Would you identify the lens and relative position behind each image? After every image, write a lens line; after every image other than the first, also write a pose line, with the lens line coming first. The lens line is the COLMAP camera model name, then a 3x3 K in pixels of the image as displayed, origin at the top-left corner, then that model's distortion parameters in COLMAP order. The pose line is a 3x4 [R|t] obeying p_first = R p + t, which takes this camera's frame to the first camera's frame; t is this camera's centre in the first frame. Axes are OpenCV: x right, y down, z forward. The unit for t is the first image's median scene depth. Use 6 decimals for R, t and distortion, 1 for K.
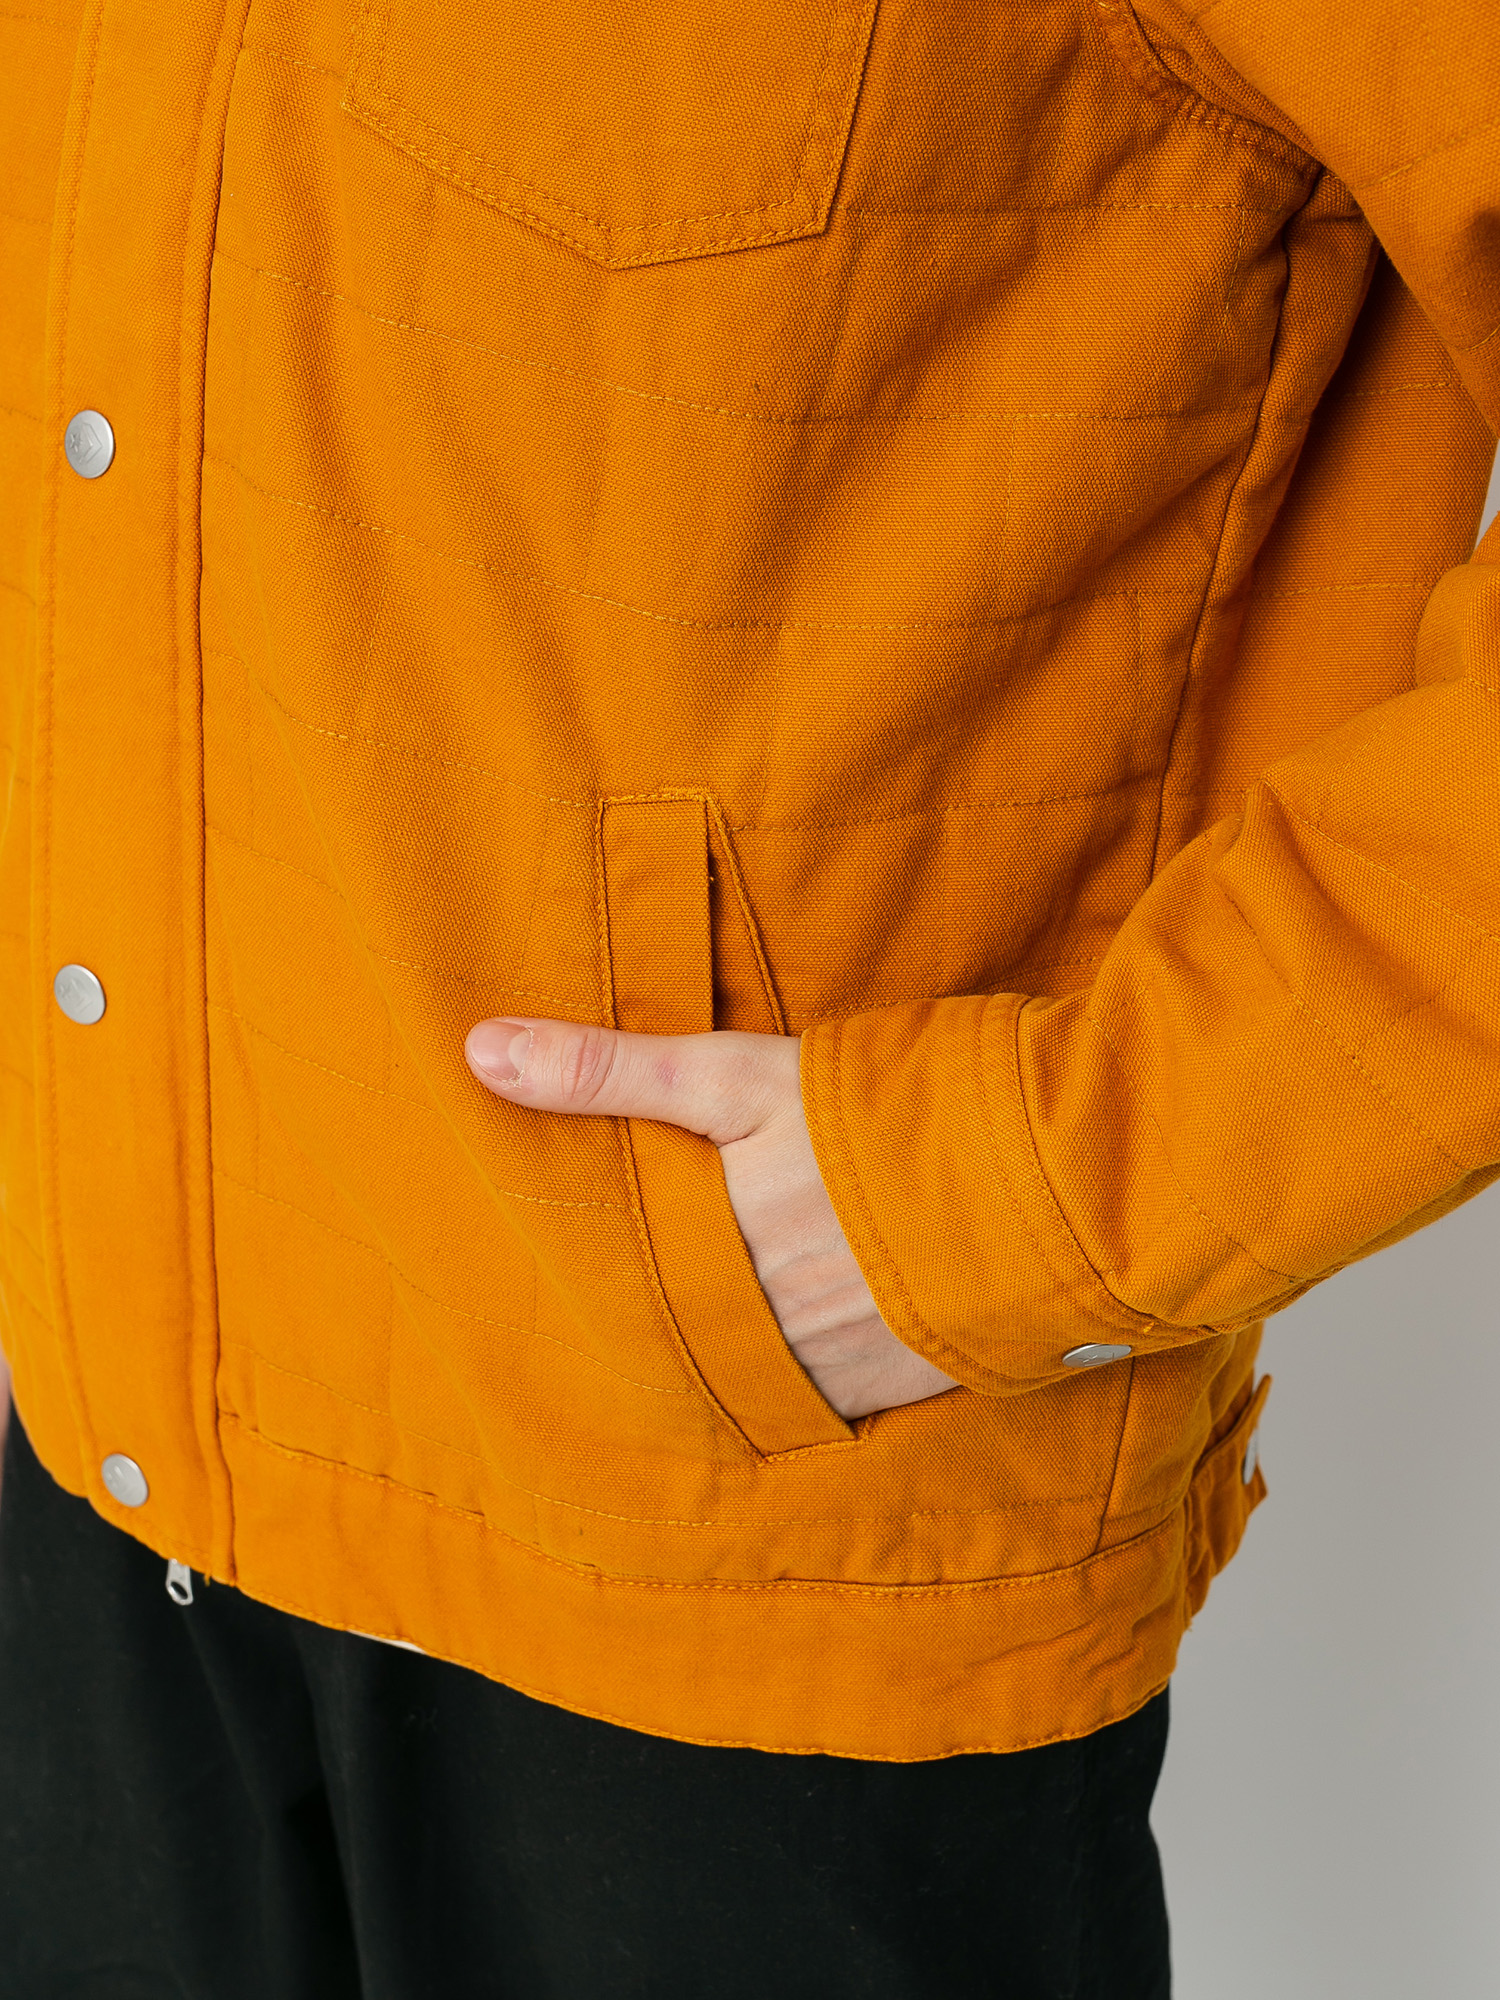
lens RADIAL K [[2762.8, 0, 750.0], [0, 2762.8, 1000.0], [0, 0, 1]] dist [-0.455610, 2.003147]
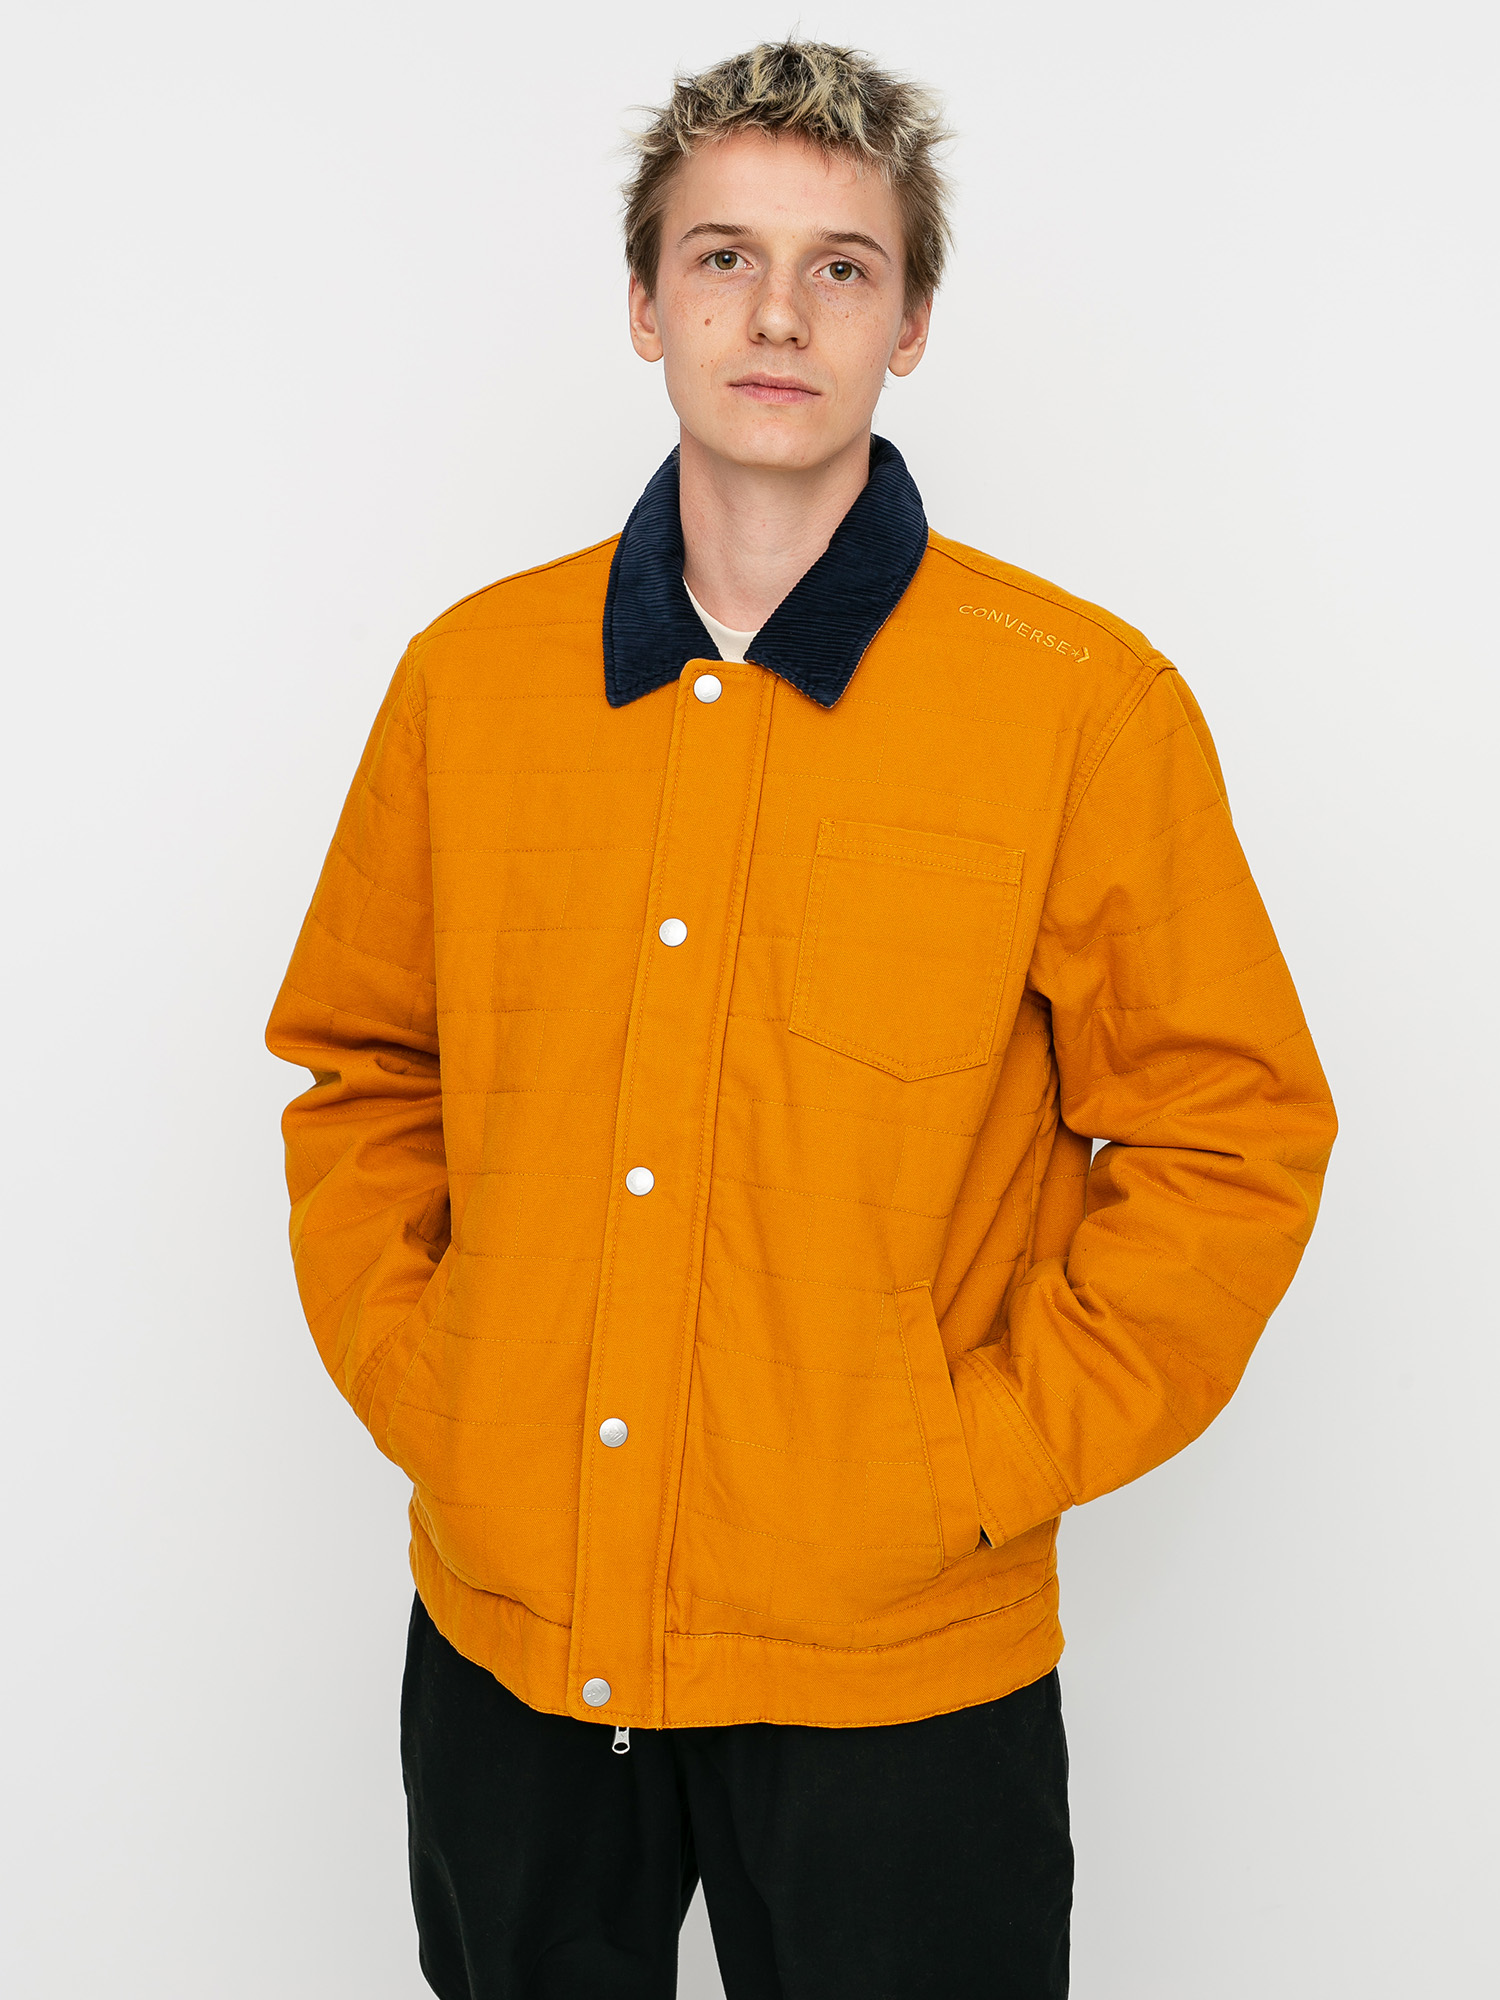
lens RADIAL K [[2762.8, 0, 750.0], [0, 2762.8, 1000.0], [0, 0, 1]] dist [-0.455610, 2.003147]
pose [[0.831258, -0.109825, 0.544930, -1.418950], [0.228430, 0.961184, -0.154740, 0.026622], [-0.506784, 0.253107, 0.824079, -1.003404]]
